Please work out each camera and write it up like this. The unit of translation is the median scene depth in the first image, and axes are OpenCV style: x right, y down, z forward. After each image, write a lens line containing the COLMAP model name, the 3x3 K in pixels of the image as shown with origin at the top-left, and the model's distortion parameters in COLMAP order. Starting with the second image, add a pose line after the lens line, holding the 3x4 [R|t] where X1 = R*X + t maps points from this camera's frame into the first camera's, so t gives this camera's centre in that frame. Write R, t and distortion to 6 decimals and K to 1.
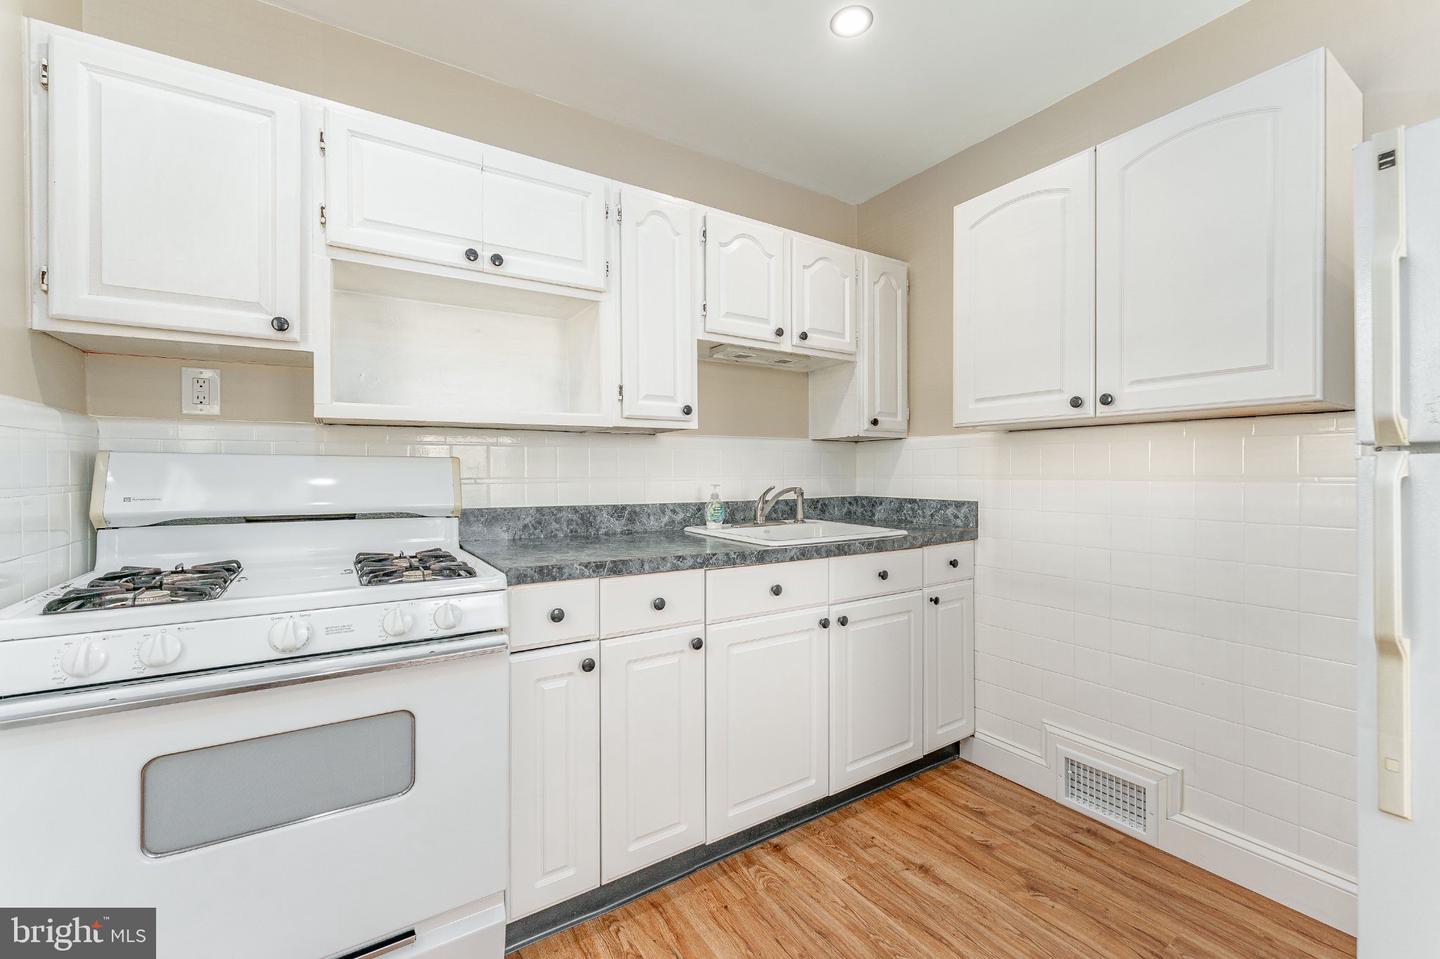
lens RADIAL K [[588.5, 0, 711.8], [0, 588.5, 482.7], [0, 0, 1]] dist [-0.001433, 0.000078]
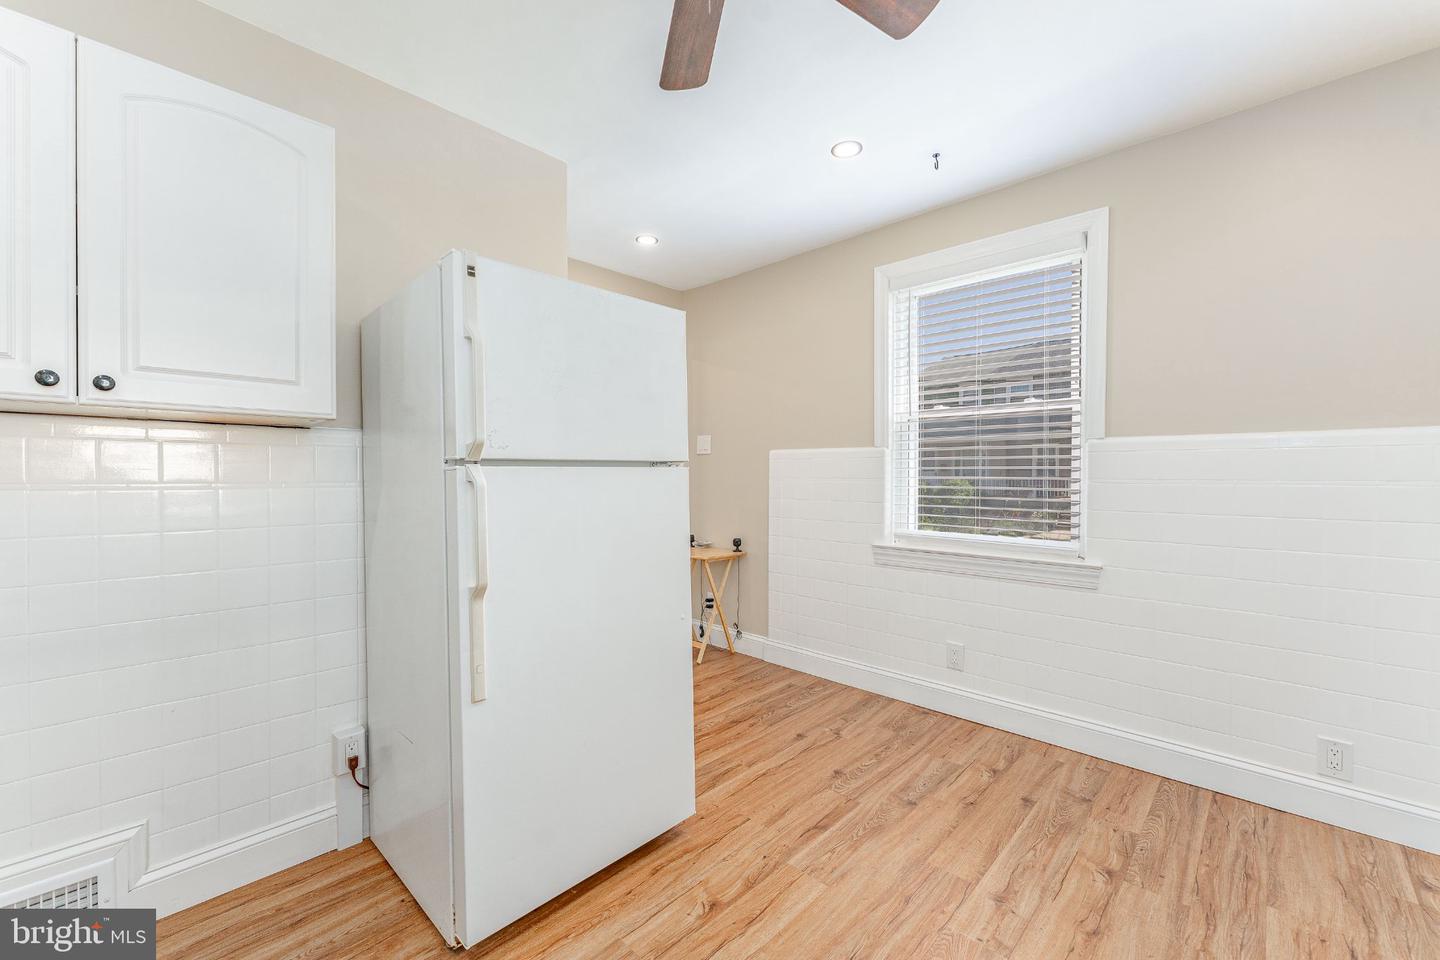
lens RADIAL K [[588.5, 0, 711.8], [0, 588.5, 483.2], [0, 0, 1]] dist [-0.001433, 0.000078]
pose [[-0.234058, -0.006328, 0.972202, -0.280150], [0.018839, 0.999762, 0.011043, -0.005628], [-0.972040, 0.020900, -0.233883, 0.451920]]
